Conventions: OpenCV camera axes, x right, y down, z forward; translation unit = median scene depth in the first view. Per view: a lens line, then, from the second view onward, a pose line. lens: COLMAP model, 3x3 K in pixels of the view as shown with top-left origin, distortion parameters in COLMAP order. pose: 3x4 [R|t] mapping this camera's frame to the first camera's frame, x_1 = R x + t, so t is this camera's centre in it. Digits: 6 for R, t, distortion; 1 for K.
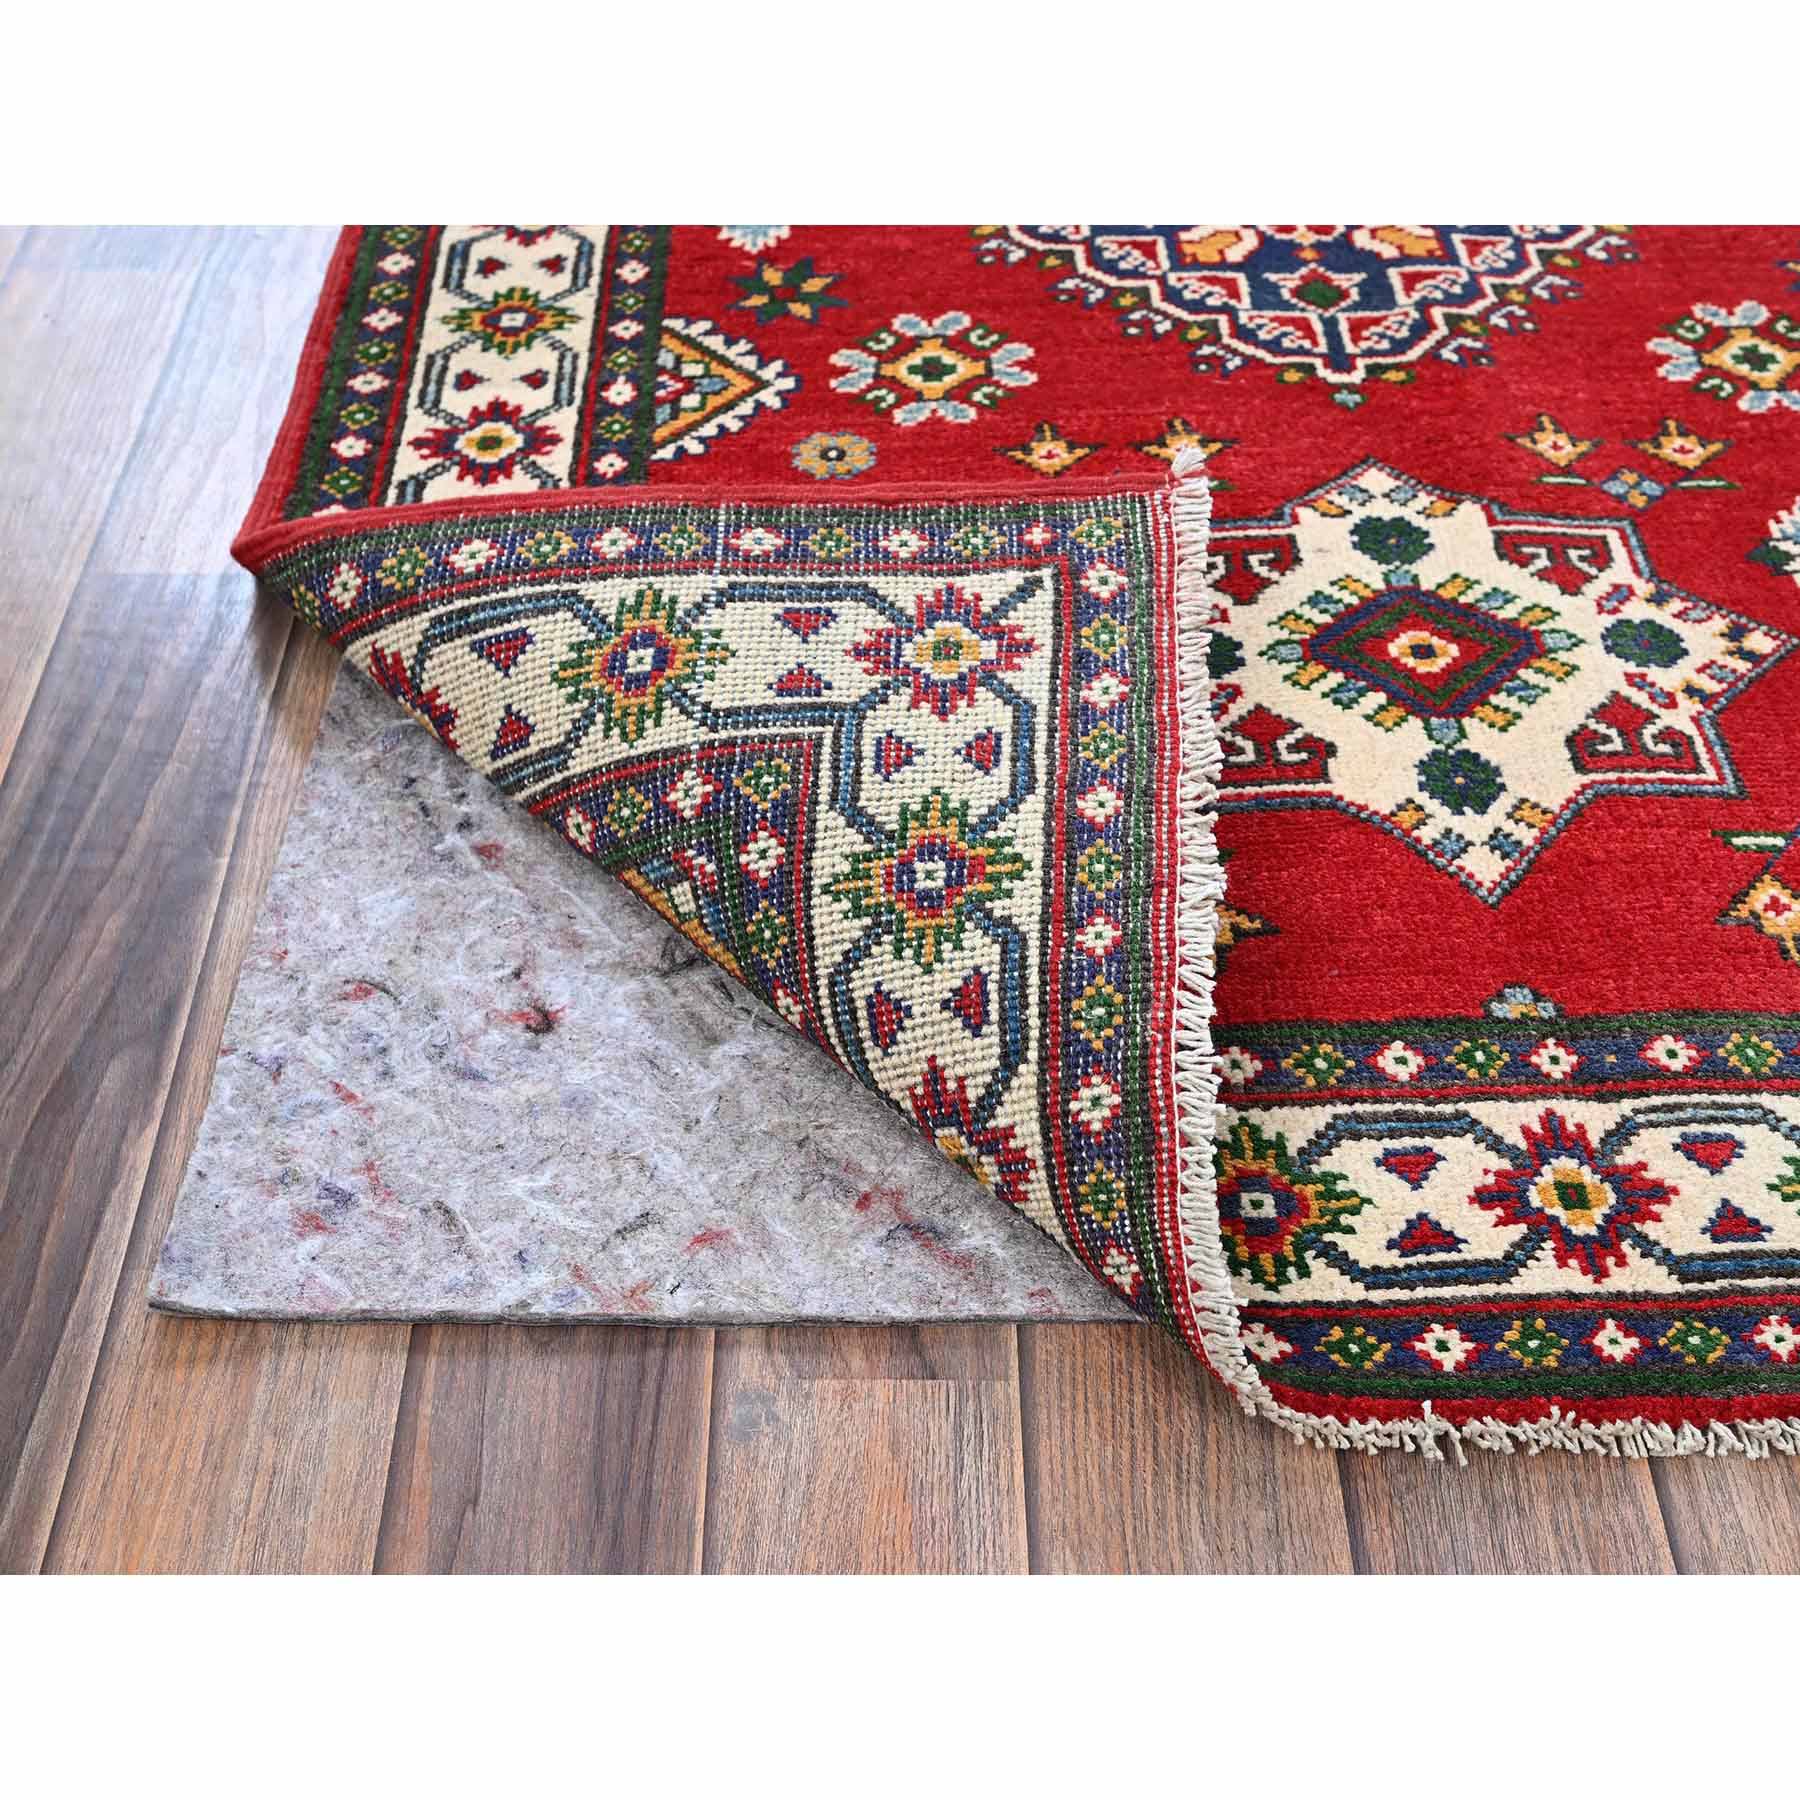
lens RADIAL K [[2606.4, 0, 898.6], [0, 2606.4, 900.3], [0, 0, 1]] dist [0.027072, 0.039623]
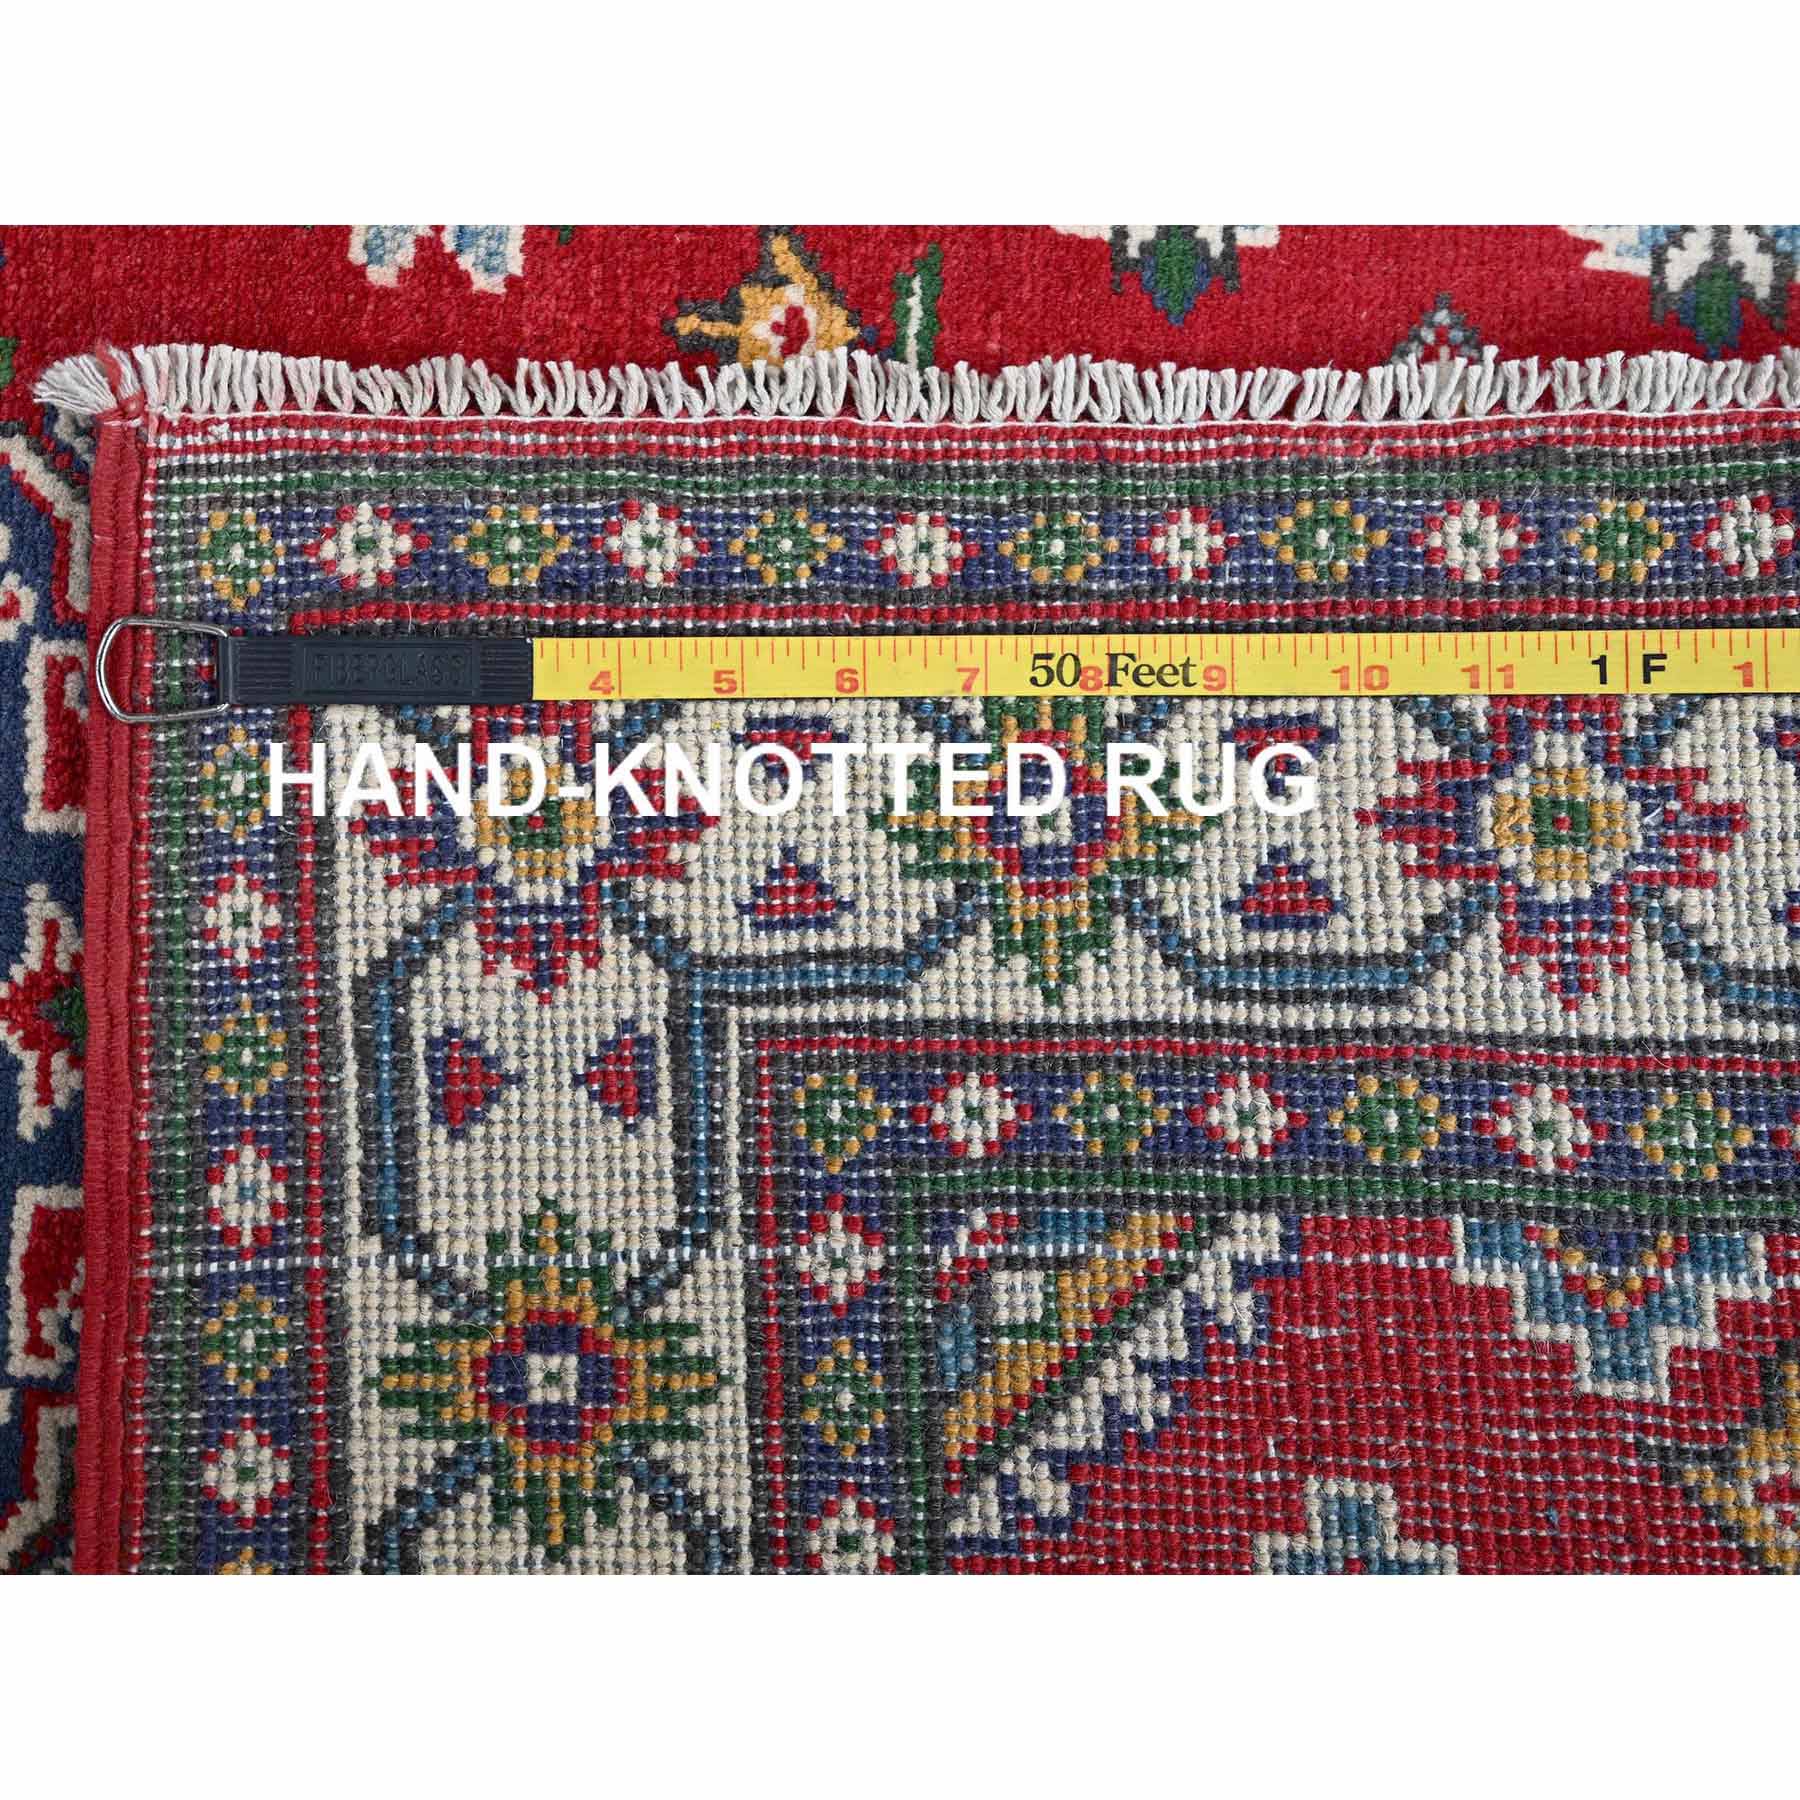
lens RADIAL K [[2611.3, 0, 899.7], [0, 2611.3, 850.0], [0, 0, 1]] dist [0.415908, 0.002991]
pose [[-0.032099, -0.999347, -0.016583, 0.018779], [0.977503, -0.027928, -0.209062, 0.095772], [0.208463, -0.022921, 0.977762, 0.436297]]
